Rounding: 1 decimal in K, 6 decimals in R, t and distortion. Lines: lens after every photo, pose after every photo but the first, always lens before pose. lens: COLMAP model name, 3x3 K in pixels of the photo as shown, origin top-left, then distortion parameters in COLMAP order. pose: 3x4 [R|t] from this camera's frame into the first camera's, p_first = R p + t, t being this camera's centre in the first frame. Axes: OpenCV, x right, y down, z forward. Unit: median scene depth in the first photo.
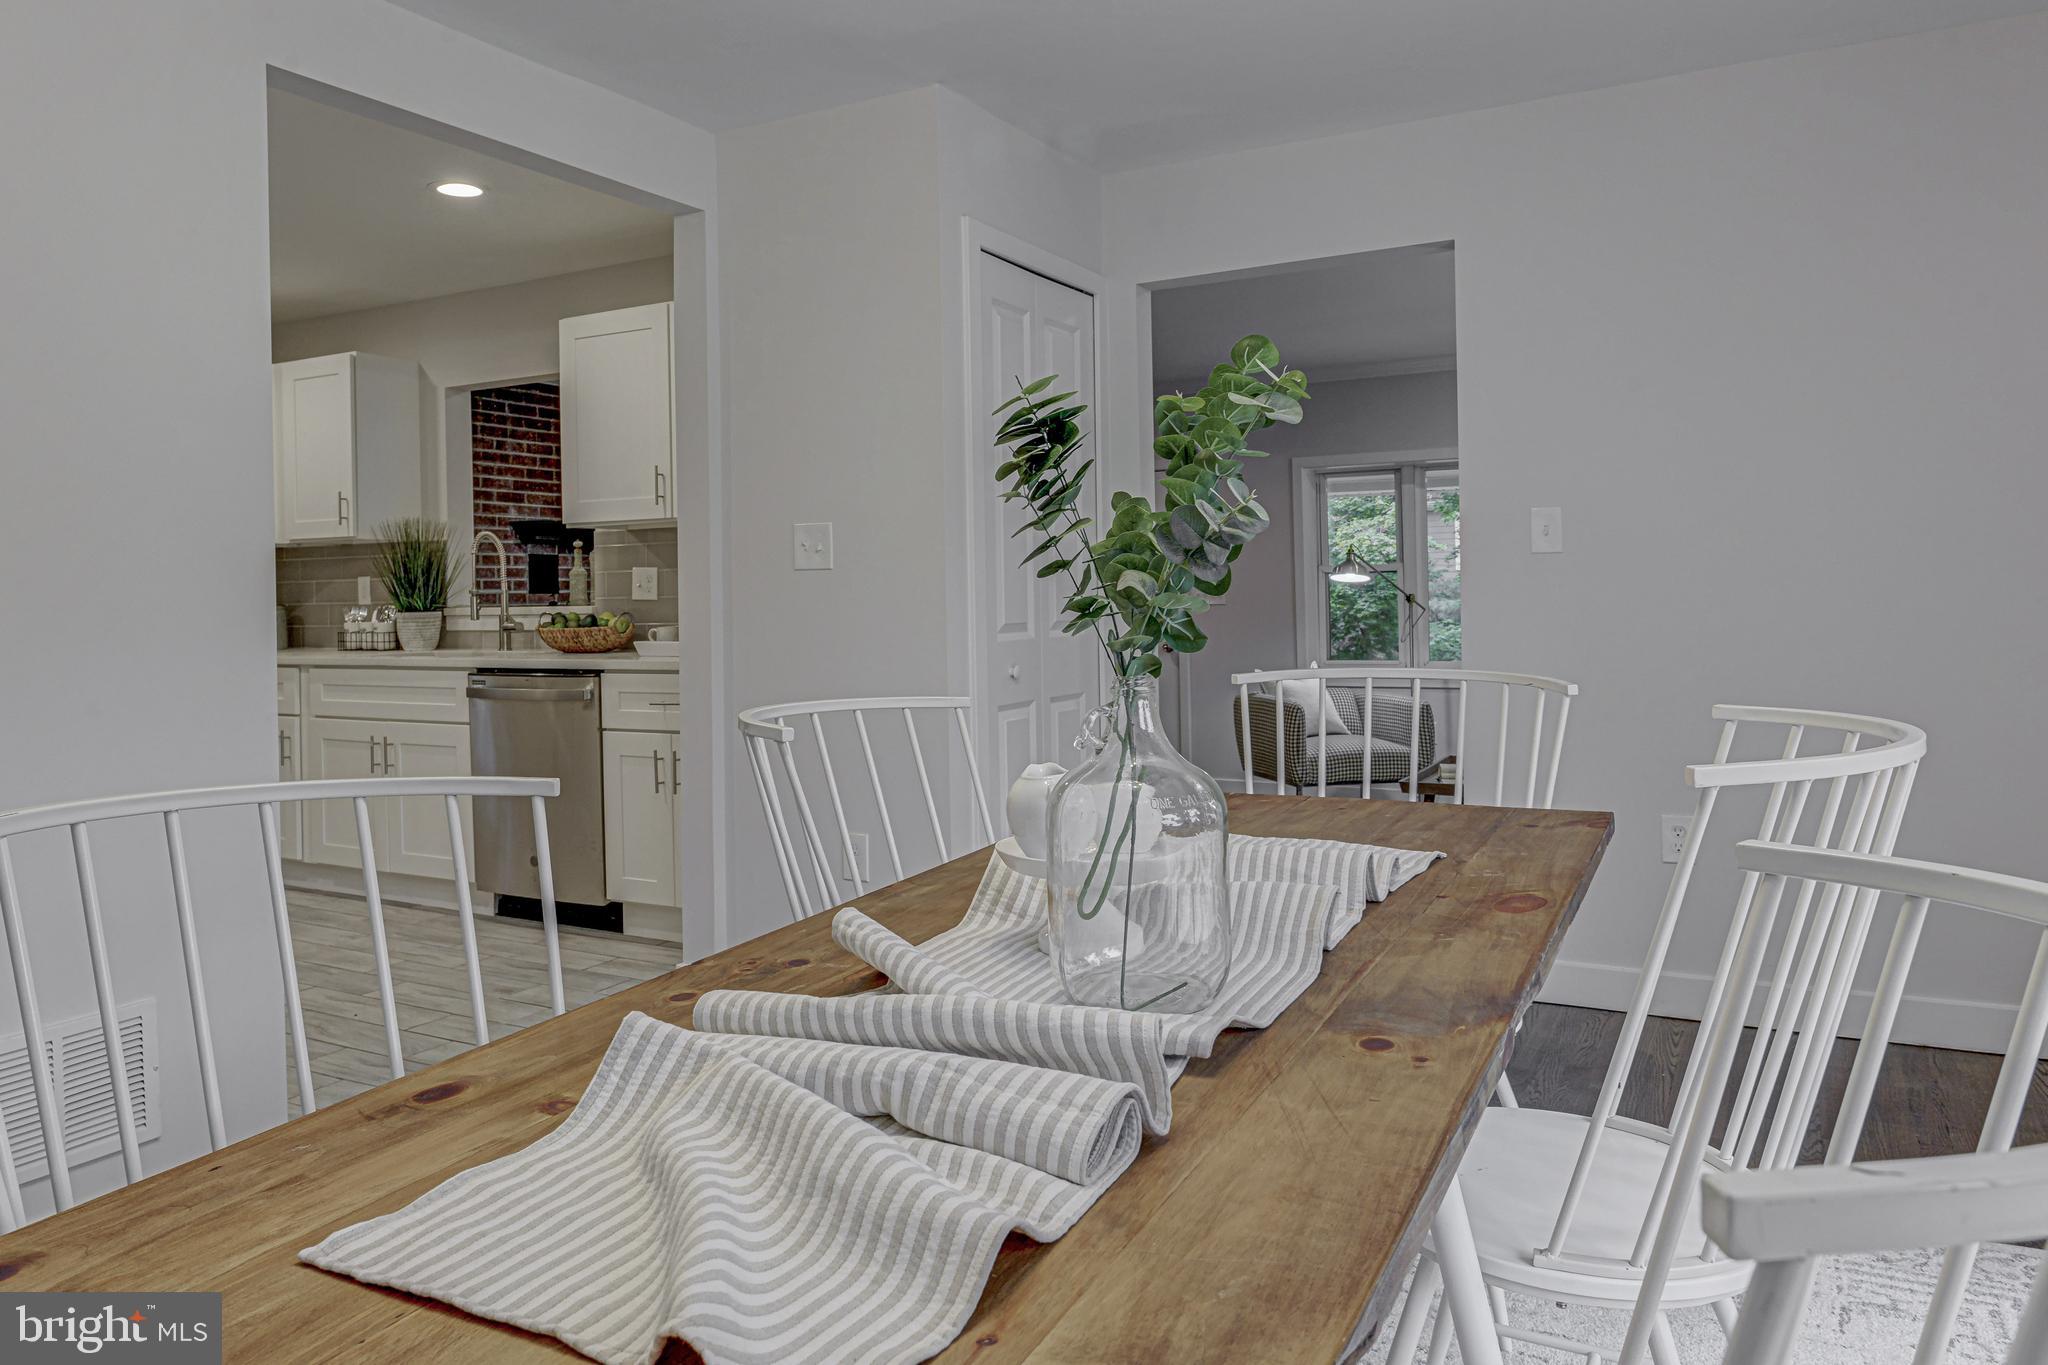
lens RADIAL K [[1396.8, 0, 1016.5], [0, 1396.8, 606.1], [0, 0, 1]] dist [-0.033702, -0.000087]
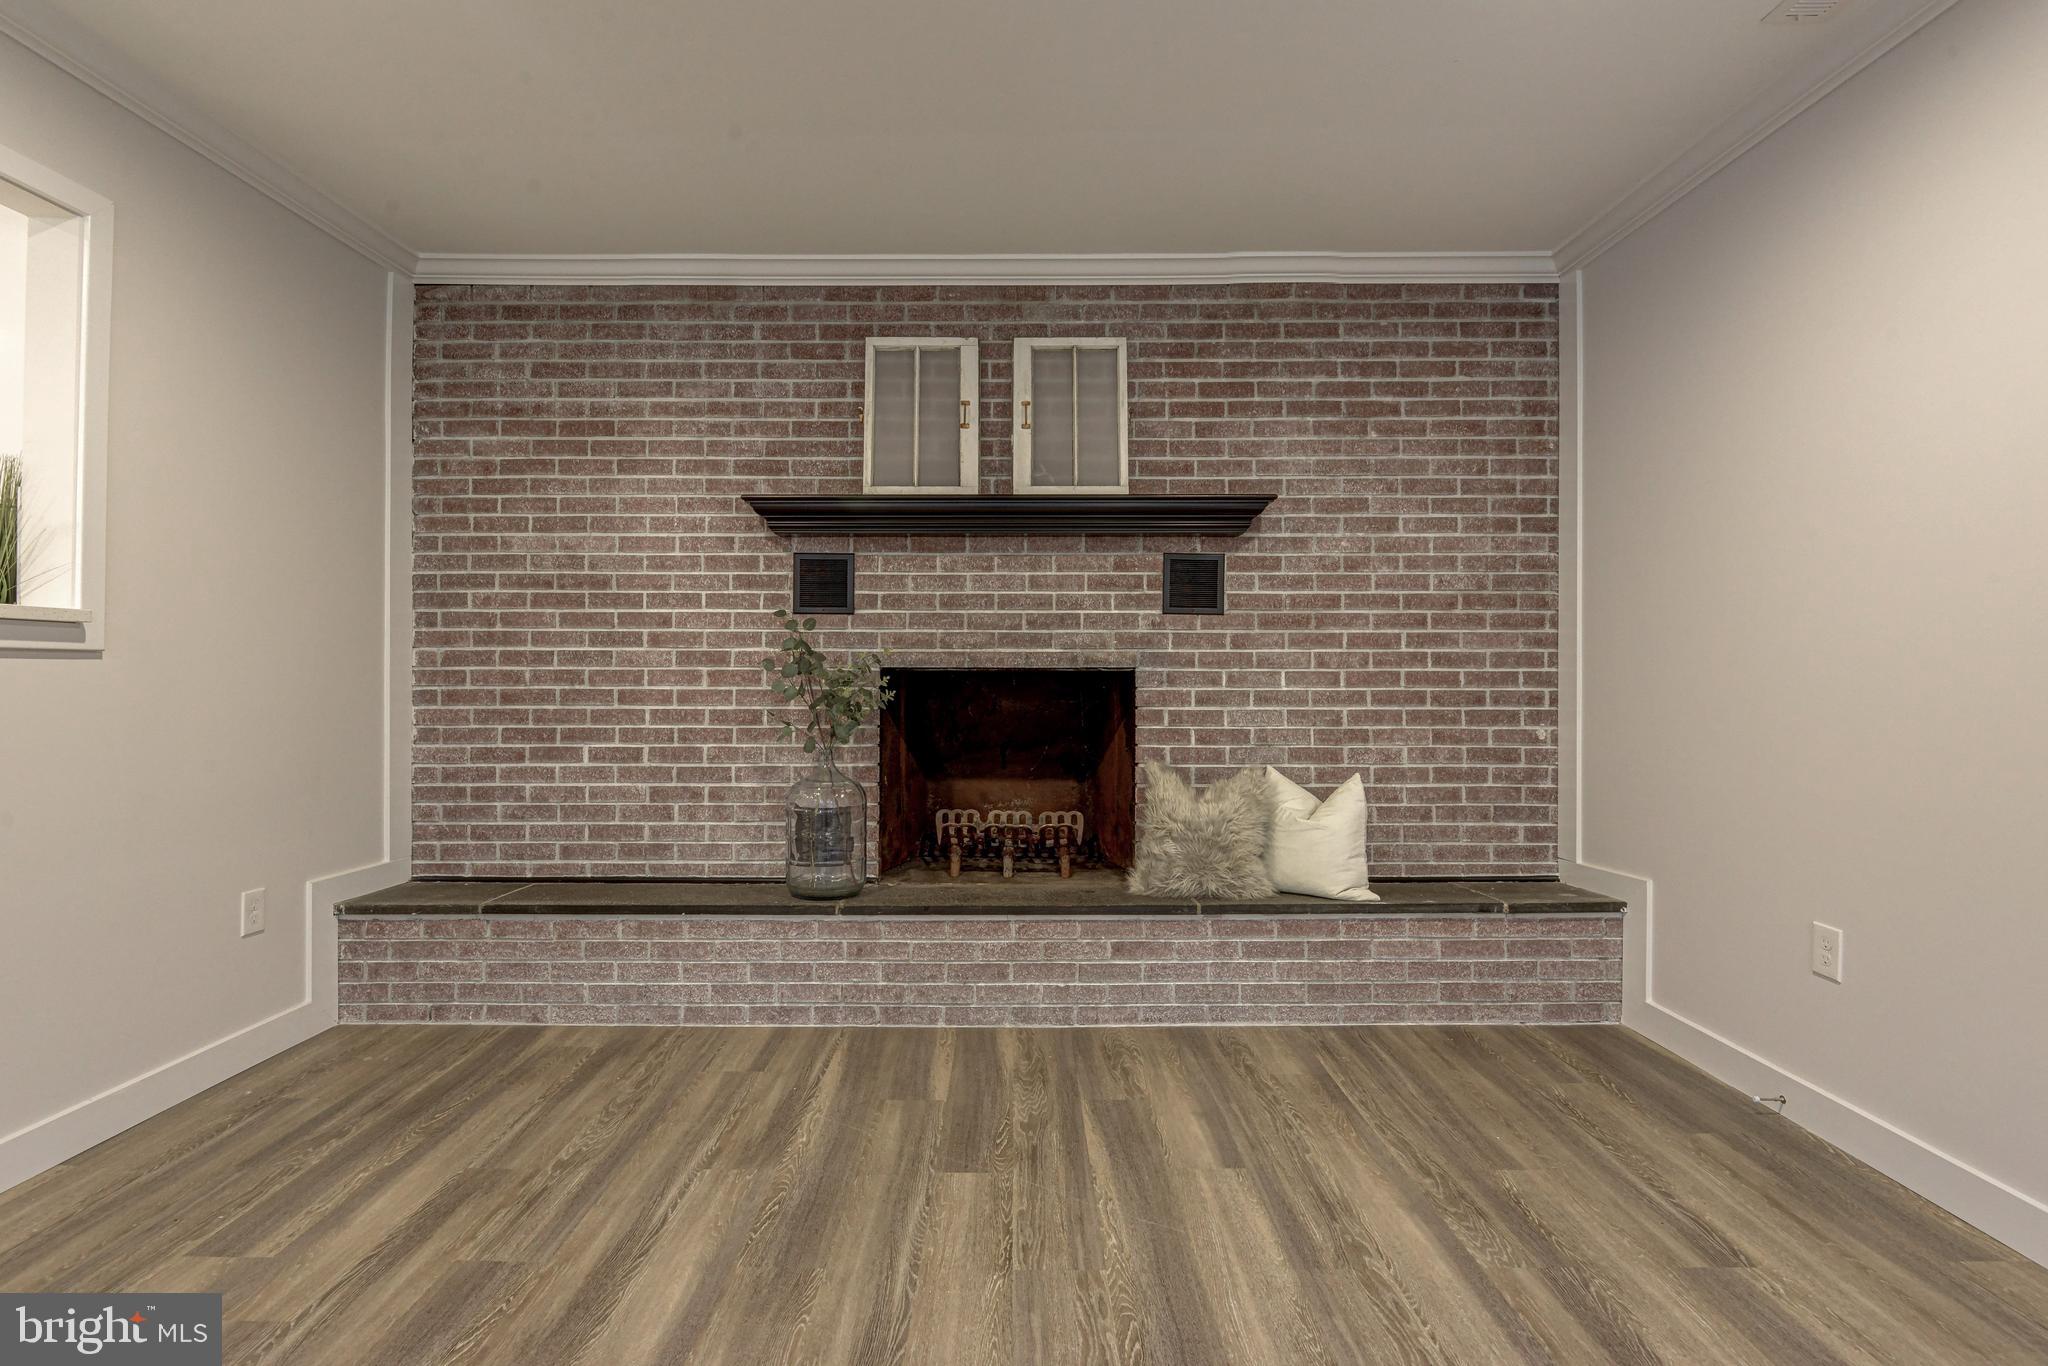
lens RADIAL K [[929.0, 0, 1006.4], [0, 929.0, 662.2], [0, 0, 1]] dist [0.006580, -0.008924]
pose [[0.469877, 0.009546, -0.882680, 0.106898], [-0.017414, 0.999847, 0.001543, 0.015206], [0.882560, 0.014646, 0.469972, 1.189152]]
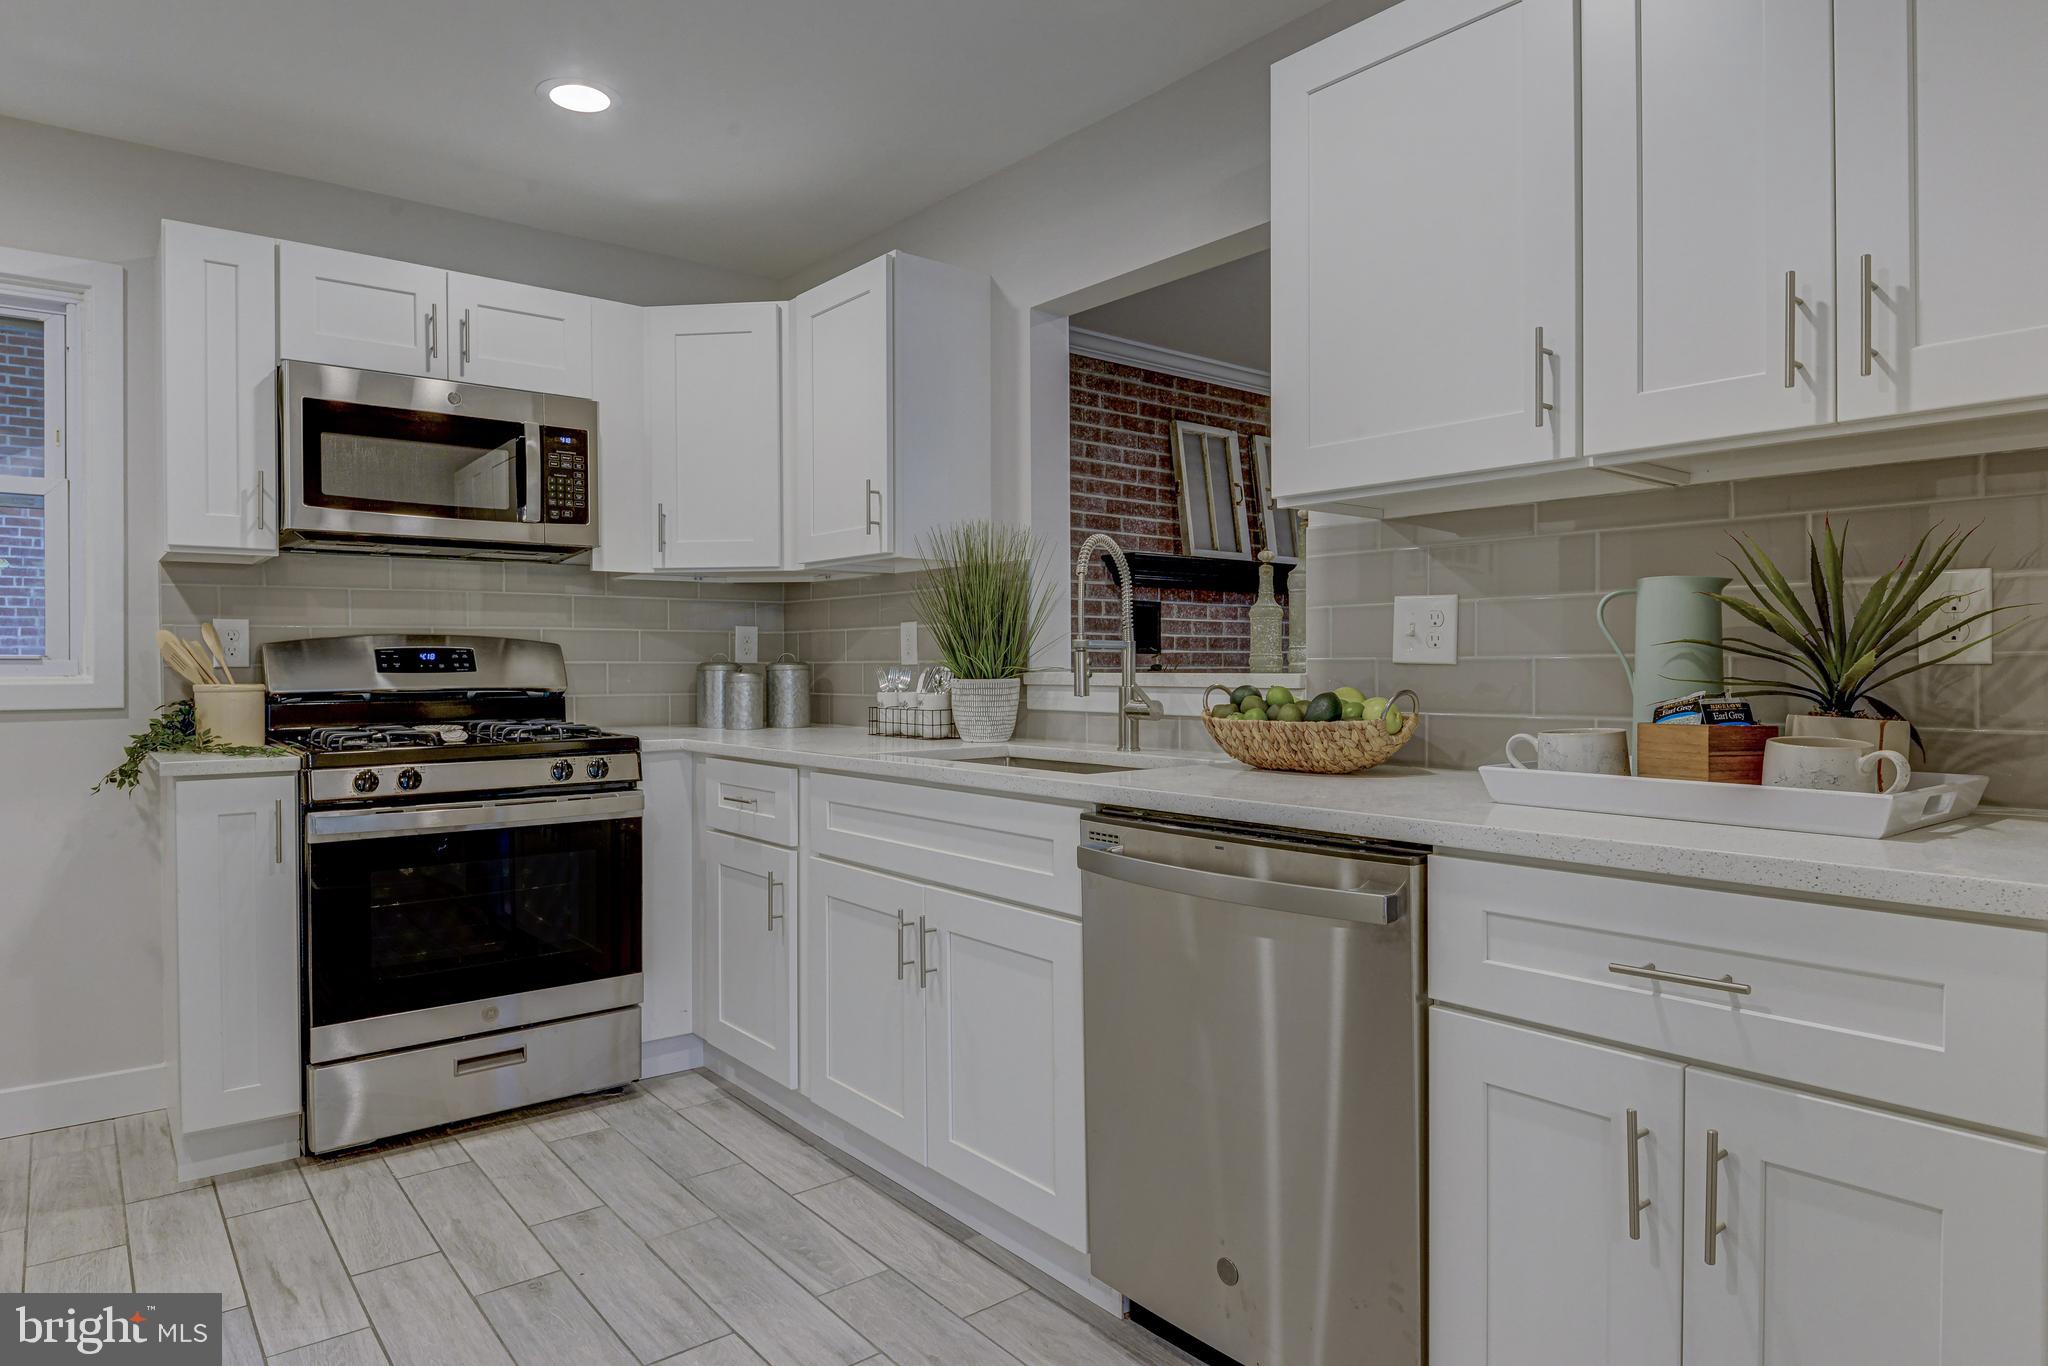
lens RADIAL K [[1204.4, 0, 999.6], [0, 1204.4, 679.3], [0, 0, 1]] dist [-0.005933, -0.004802]
pose [[0.922903, 0.018600, -0.384584, -0.221315], [-0.015896, 0.999822, 0.010209, -0.000725], [0.384705, -0.003309, 0.923034, 0.514044]]
